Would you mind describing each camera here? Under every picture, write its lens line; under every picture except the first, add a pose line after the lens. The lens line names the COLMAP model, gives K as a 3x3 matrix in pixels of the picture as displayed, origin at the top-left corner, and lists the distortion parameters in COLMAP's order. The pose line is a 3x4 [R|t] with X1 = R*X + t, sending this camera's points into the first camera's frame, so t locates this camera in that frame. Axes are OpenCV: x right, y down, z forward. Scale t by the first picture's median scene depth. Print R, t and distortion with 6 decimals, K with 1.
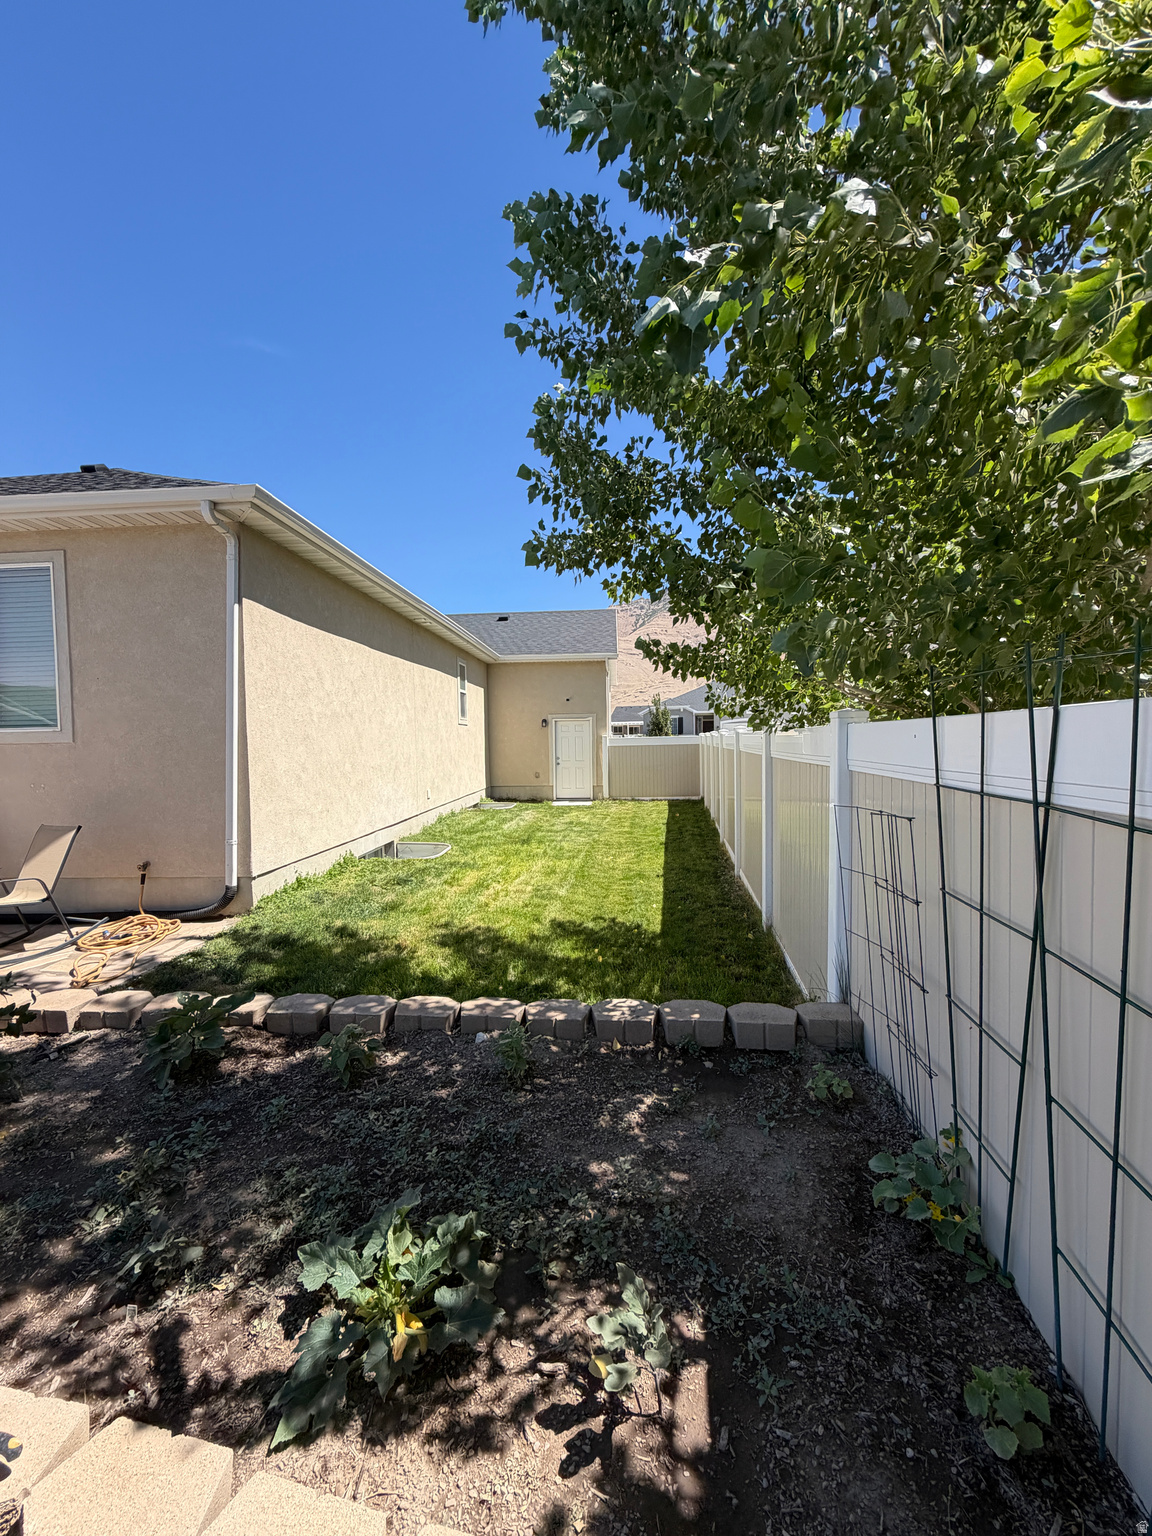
lens RADIAL K [[630.4, 0, 573.4], [0, 630.4, 766.8], [0, 0, 1]] dist [0.000208, 0.000055]
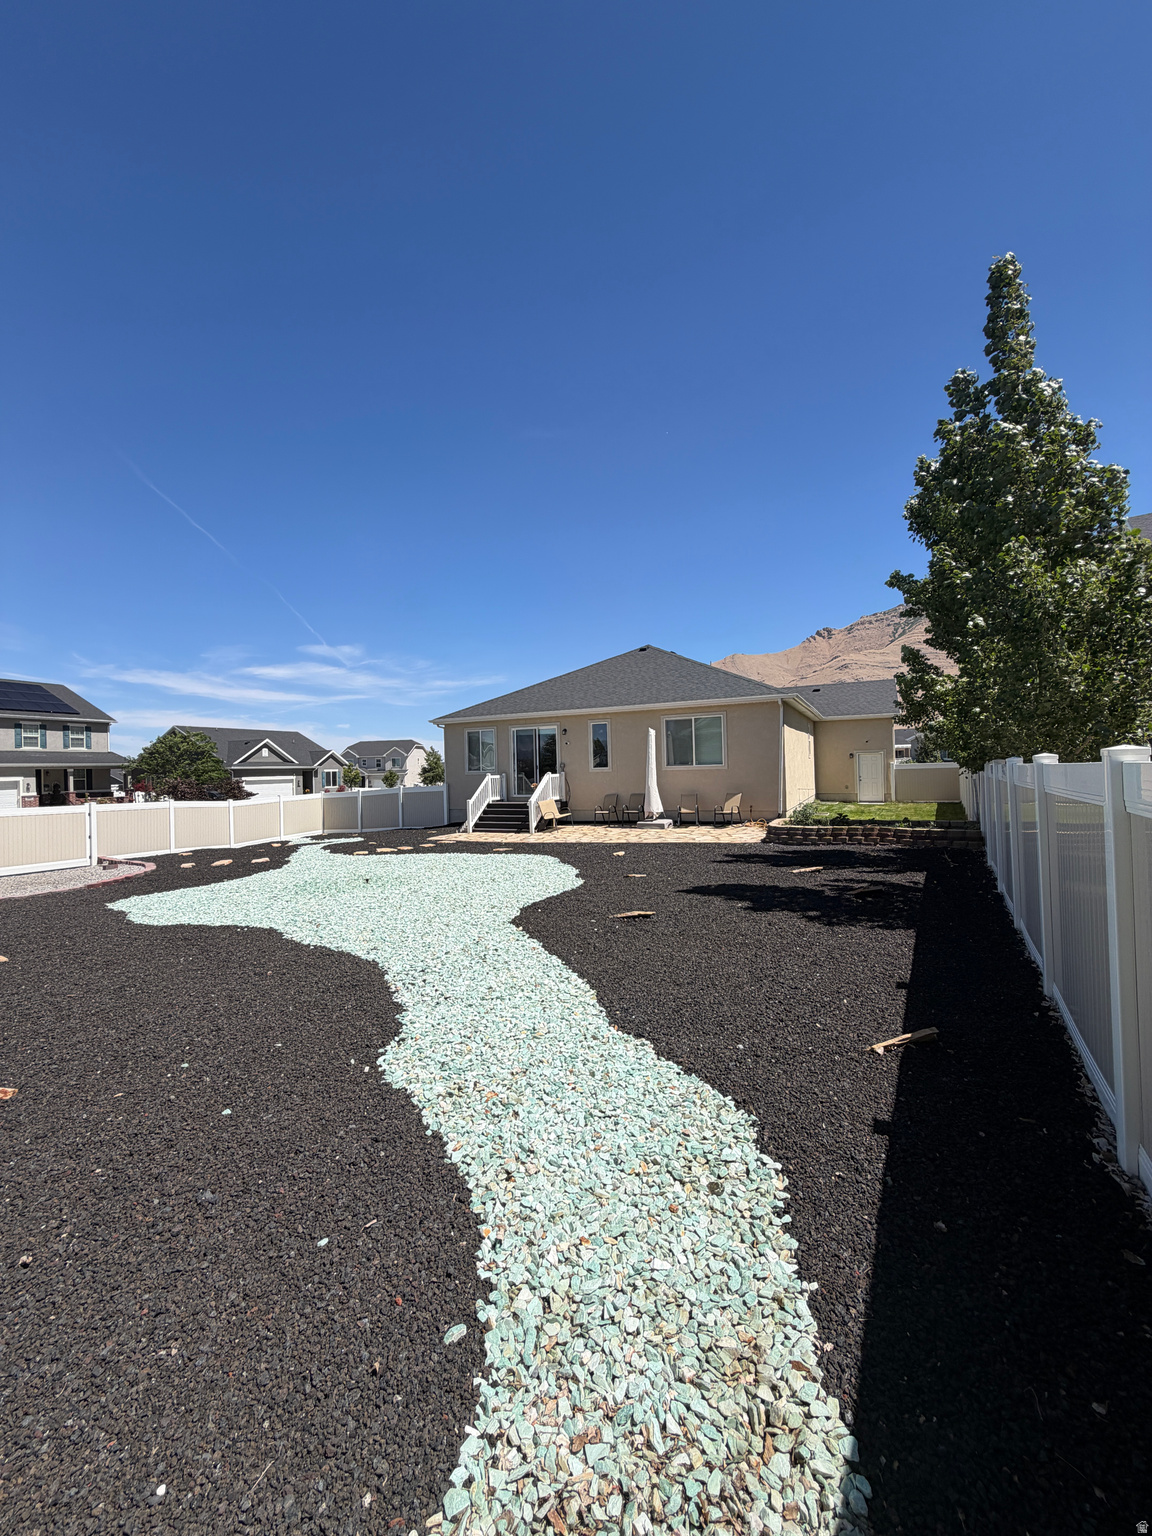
lens RADIAL K [[630.4, 0, 573.4], [0, 630.4, 766.8], [0, 0, 1]] dist [0.000208, 0.000055]
pose [[0.931222, -0.003729, -0.364433, -0.125403], [-0.009714, 0.999338, -0.035047, 0.025858], [0.364322, 0.036176, 0.930570, -0.827426]]
